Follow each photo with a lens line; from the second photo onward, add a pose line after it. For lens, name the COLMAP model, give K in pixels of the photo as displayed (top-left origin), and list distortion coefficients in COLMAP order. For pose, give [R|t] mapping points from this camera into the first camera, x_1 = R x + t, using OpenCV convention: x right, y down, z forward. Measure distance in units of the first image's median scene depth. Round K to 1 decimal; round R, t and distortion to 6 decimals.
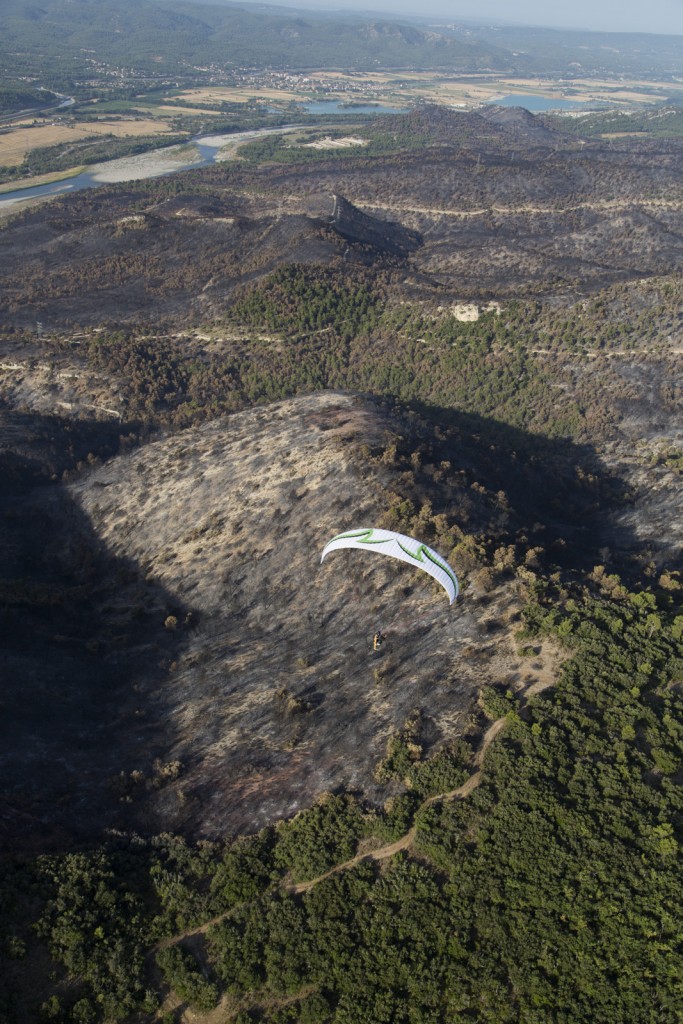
lens RADIAL K [[981.9, 0, 341.6], [0, 981.9, 509.1], [0, 0, 1]] dist [0.014278, 0.000000]
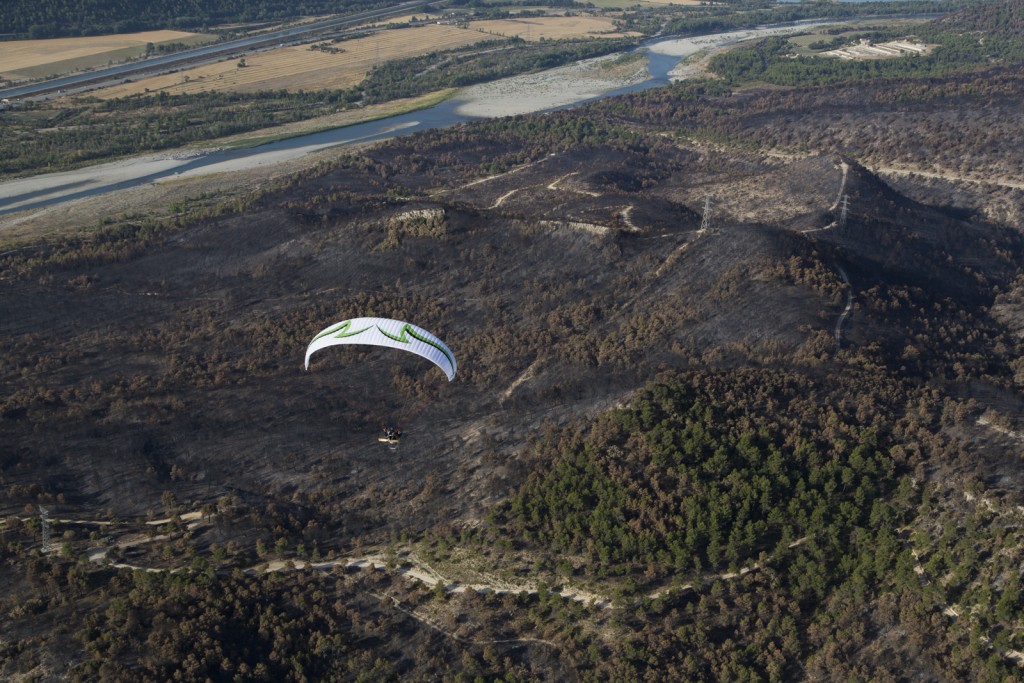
lens RADIAL K [[1369.4, 0, 508.0], [0, 1369.4, 345.5], [0, 0, 1]] dist [0.043288, 0.000000]
pose [[0.962741, 0.059162, -0.263876, 0.029143], [-0.094279, 0.987985, -0.122466, -0.199362], [0.253460, 0.142781, 0.956751, 0.471089]]
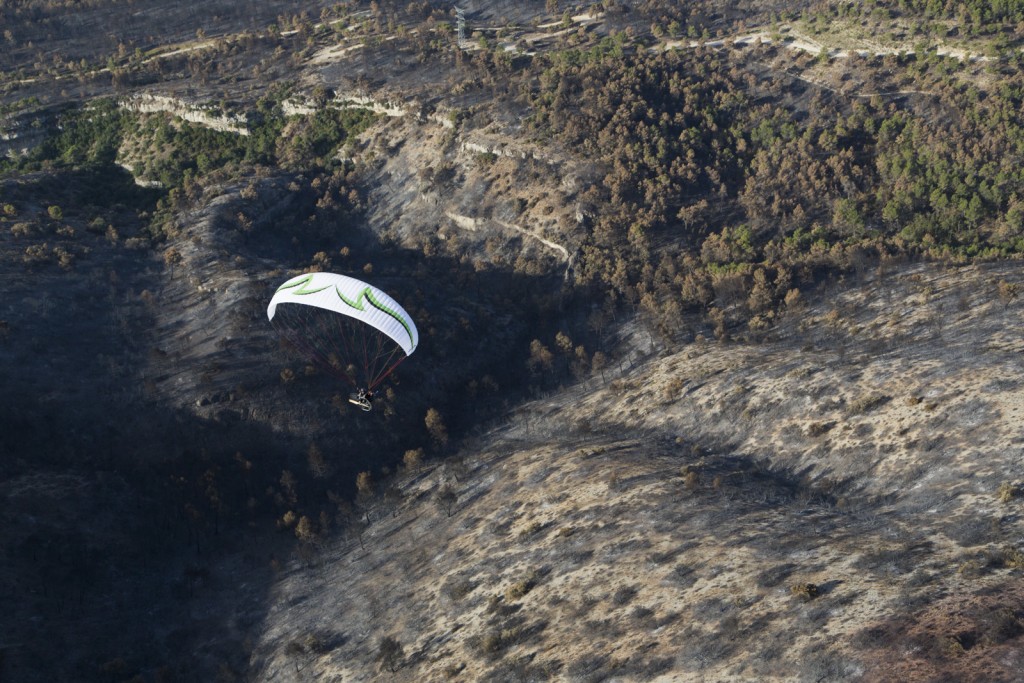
lens RADIAL K [[1546.5, 0, 516.7], [0, 1546.5, 342.3], [0, 0, 1]] dist [0.029168, 0.000000]
pose [[0.918927, 0.100020, -0.381535, 0.015397], [-0.055636, 0.990511, 0.125666, -0.122825], [0.390484, -0.094251, 0.915772, 0.309430]]
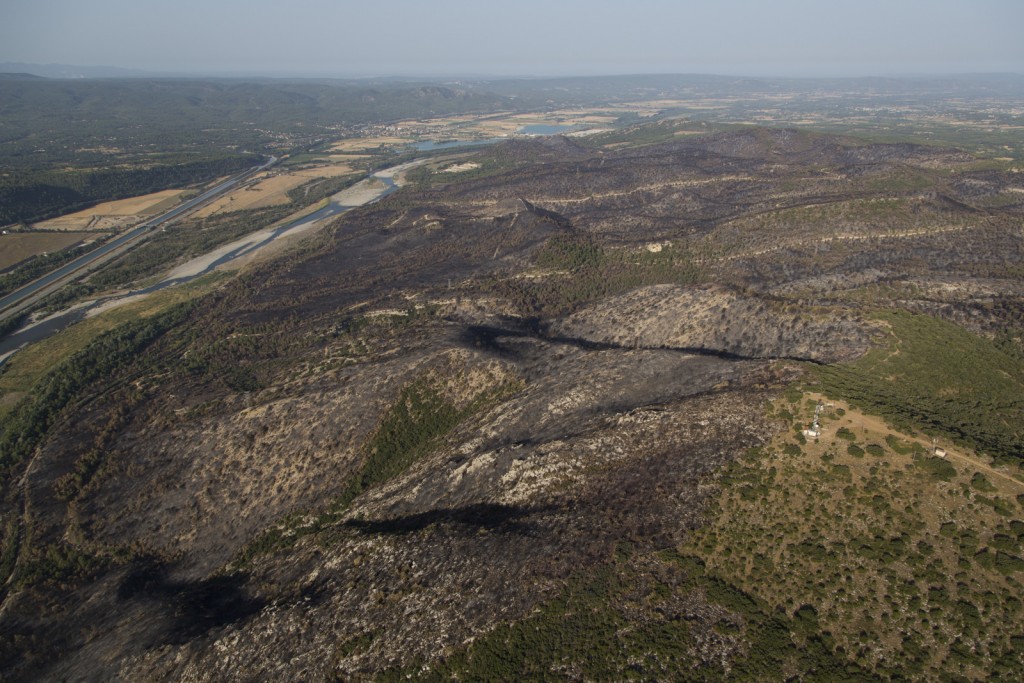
lens RADIAL K [[682.5, 0, 519.6], [0, 682.5, 339.3], [0, 0, 1]] dist [0.008600, 0.004678]
pose [[0.976674, -0.143171, 0.160030, -0.392813], [0.157460, 0.984245, -0.080431, 0.055263], [-0.145993, 0.103753, 0.983830, -0.323340]]
